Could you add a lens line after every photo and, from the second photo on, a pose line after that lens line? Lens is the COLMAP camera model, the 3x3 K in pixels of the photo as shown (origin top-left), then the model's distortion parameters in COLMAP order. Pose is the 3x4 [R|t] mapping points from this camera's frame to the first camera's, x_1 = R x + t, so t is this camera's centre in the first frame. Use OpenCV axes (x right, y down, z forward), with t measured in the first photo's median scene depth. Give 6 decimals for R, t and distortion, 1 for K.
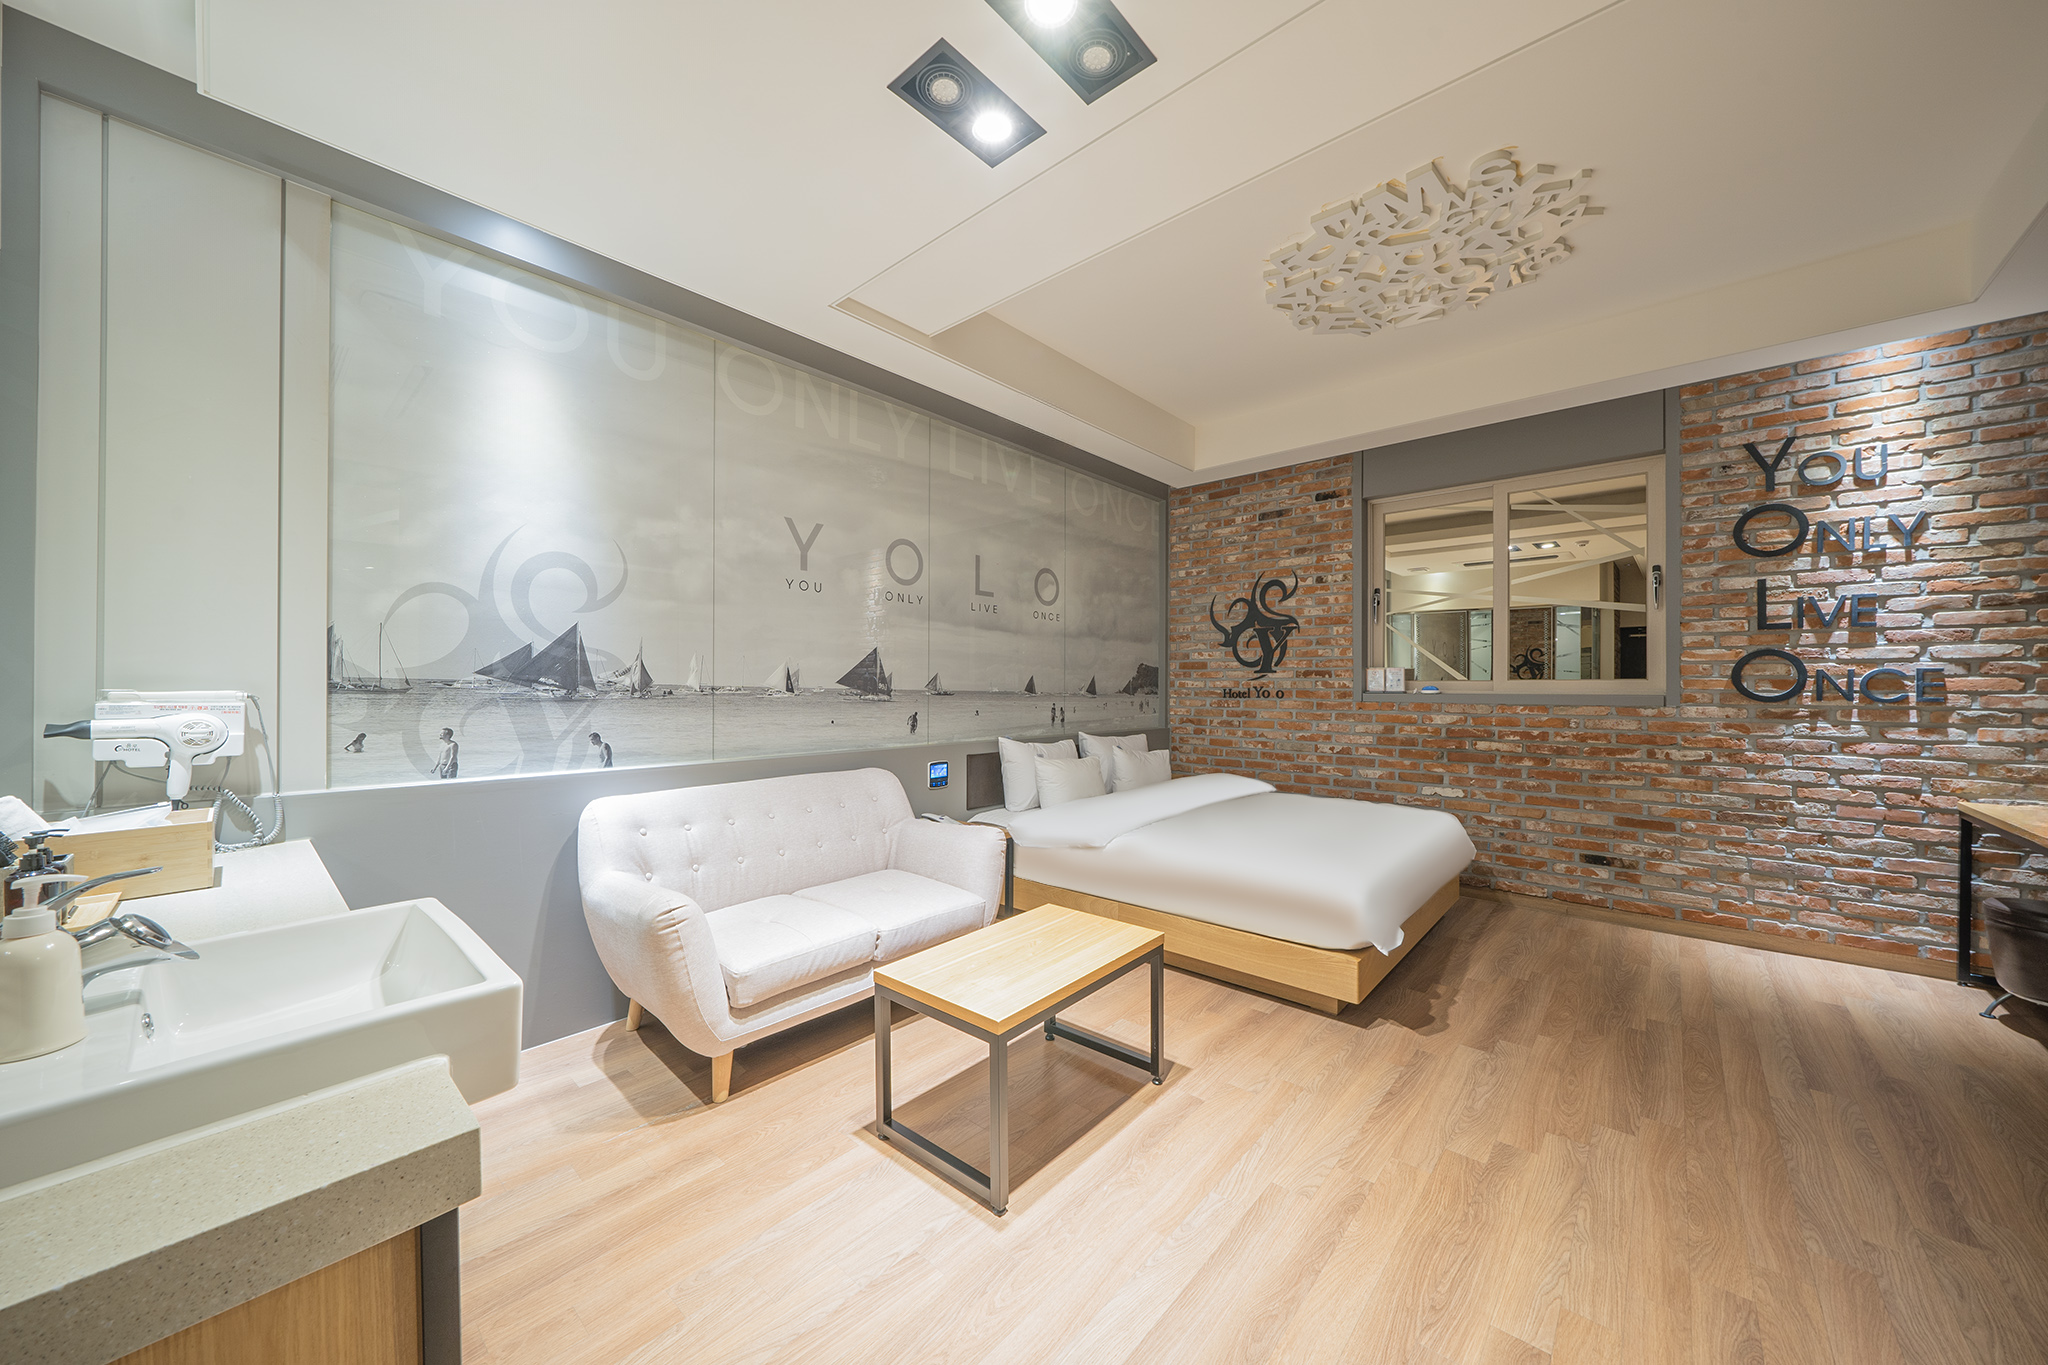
lens RADIAL K [[698.1, 0, 1021.3], [0, 698.1, 684.2], [0, 0, 1]] dist [-0.002567, -0.000098]
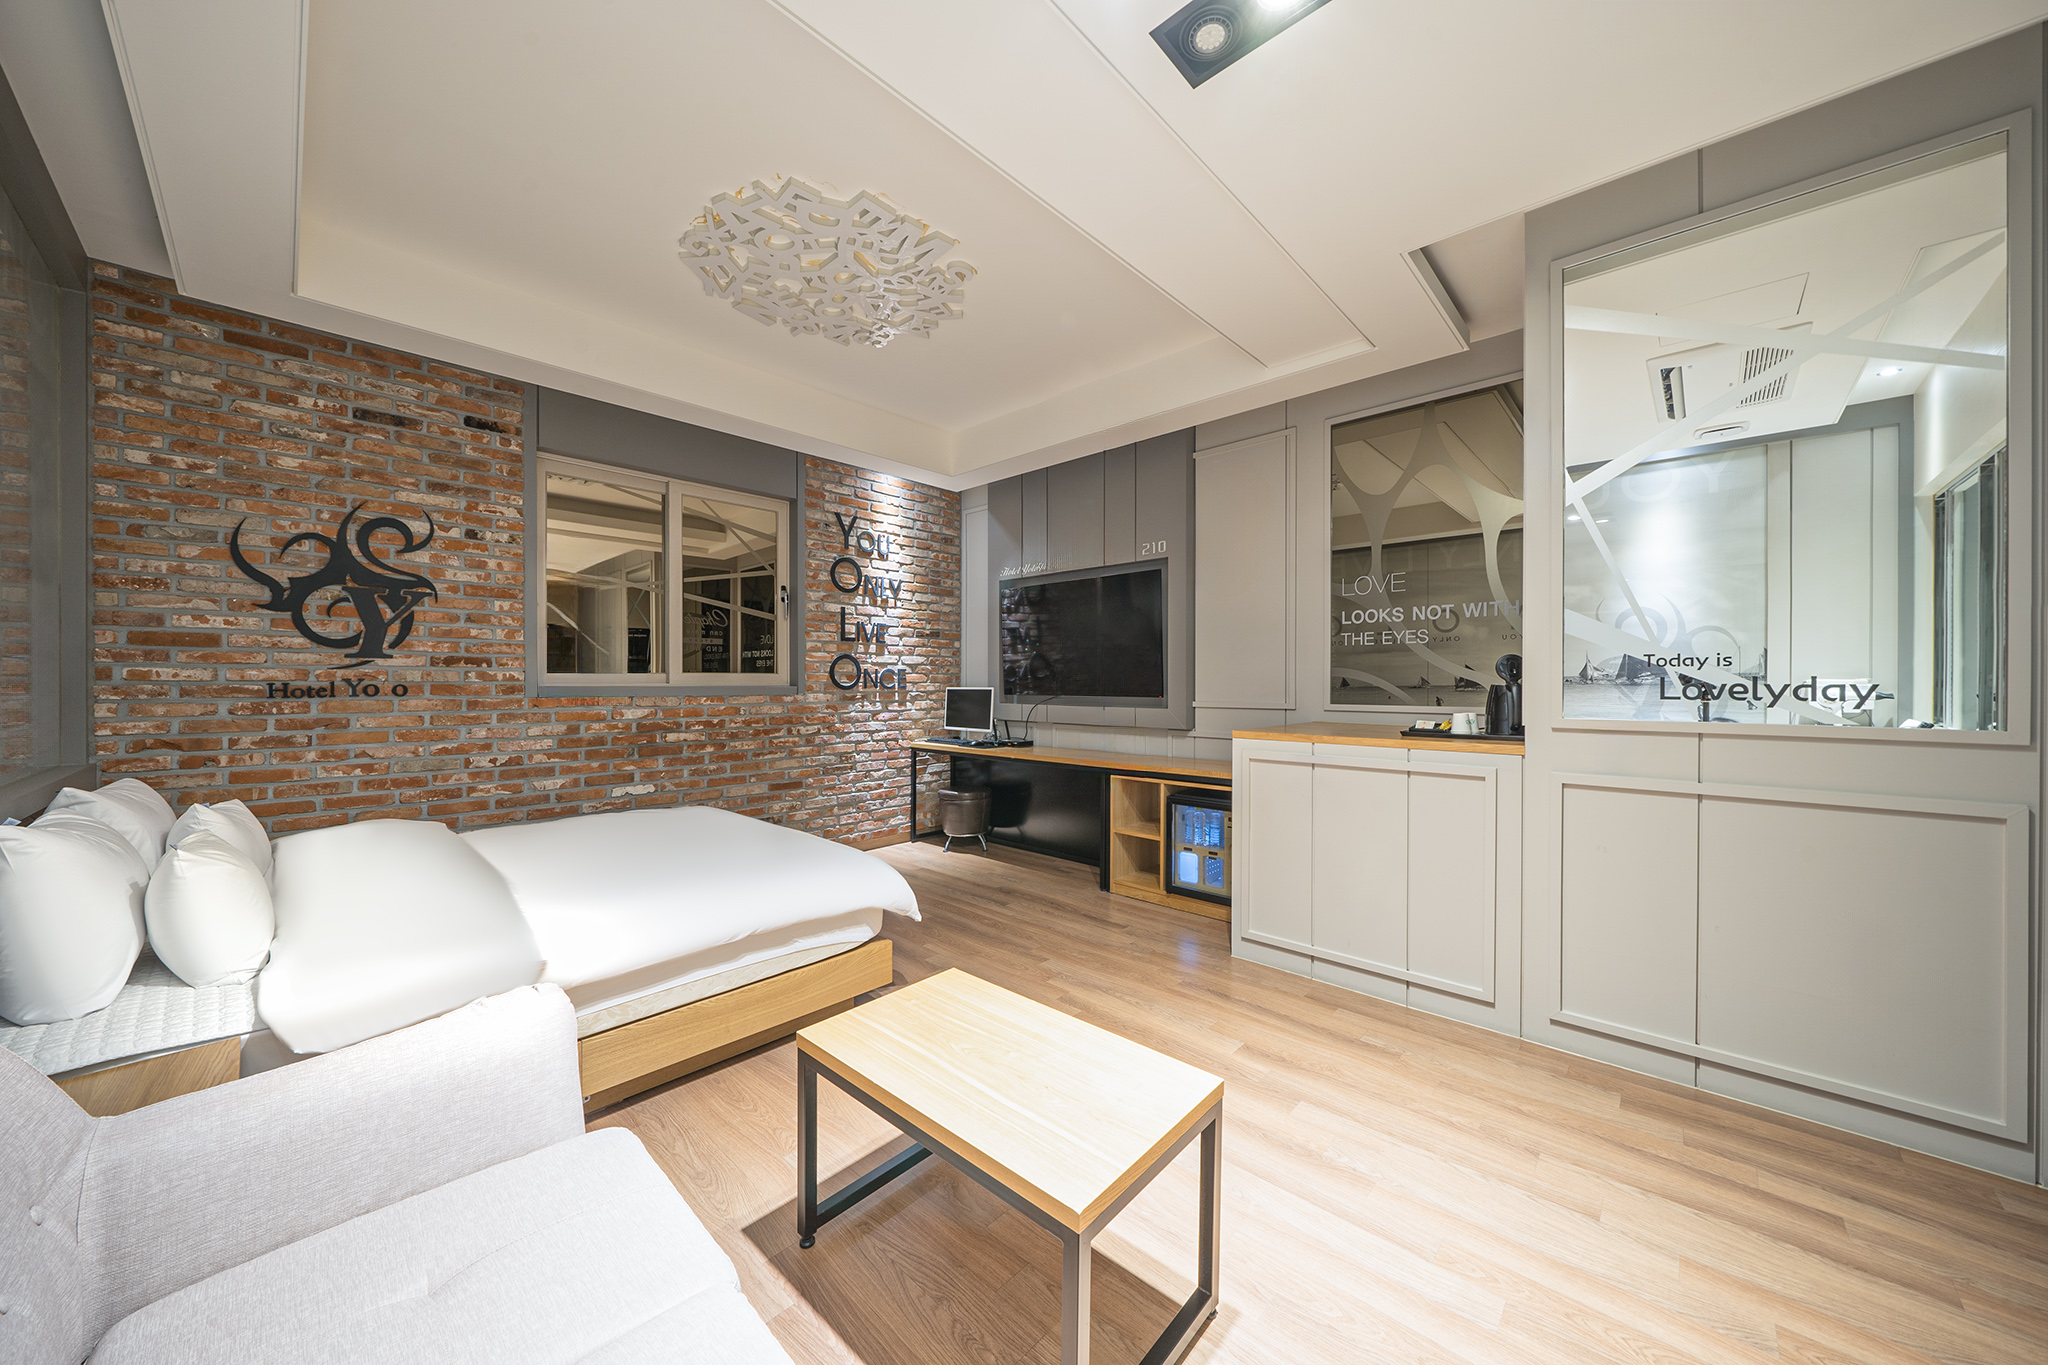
lens RADIAL K [[698.1, 0, 1020.6], [0, 698.1, 683.2], [0, 0, 1]] dist [-0.002567, -0.000098]
pose [[0.046923, -0.006424, 0.998878, -0.365108], [-0.004861, 0.999966, 0.006660, 0.000096], [-0.998887, -0.005168, 0.046890, 0.497136]]
